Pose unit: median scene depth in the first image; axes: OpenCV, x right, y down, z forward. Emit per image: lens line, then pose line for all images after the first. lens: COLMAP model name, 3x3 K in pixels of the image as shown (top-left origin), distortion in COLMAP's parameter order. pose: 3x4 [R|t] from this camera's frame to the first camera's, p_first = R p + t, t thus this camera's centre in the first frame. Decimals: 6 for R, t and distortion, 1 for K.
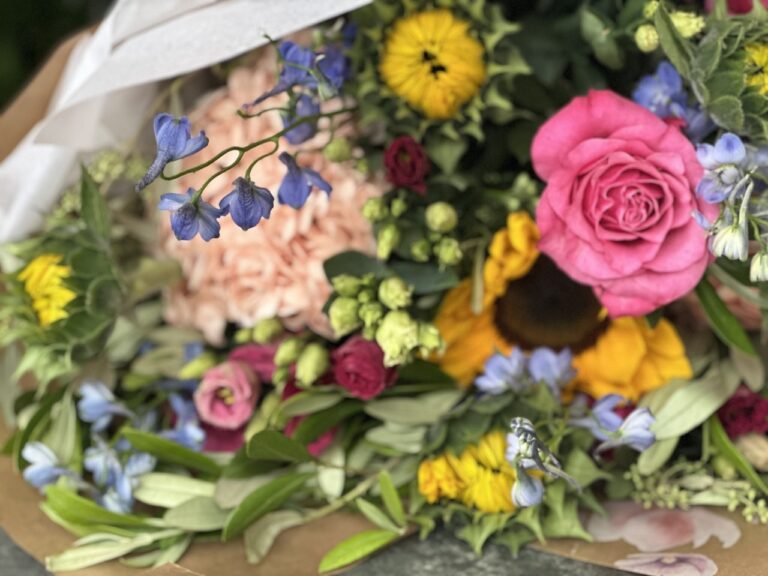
lens RADIAL K [[1719.2, 0, 384.0], [0, 1719.2, 288.0], [0, 0, 1]] dist [0.025721, 0.646590]
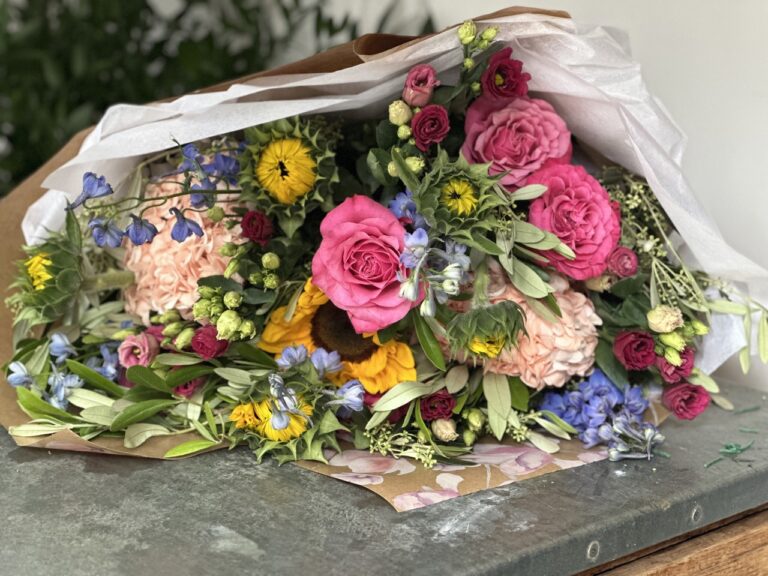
lens RADIAL K [[1719.2, 0, 384.0], [0, 1719.2, 288.0], [0, 0, 1]] dist [0.025721, 0.646590]
pose [[0.982787, 0.133809, -0.127377, 0.358271], [-0.143395, 0.987237, -0.069288, 0.085241], [0.116480, 0.086361, 0.989431, -0.637423]]
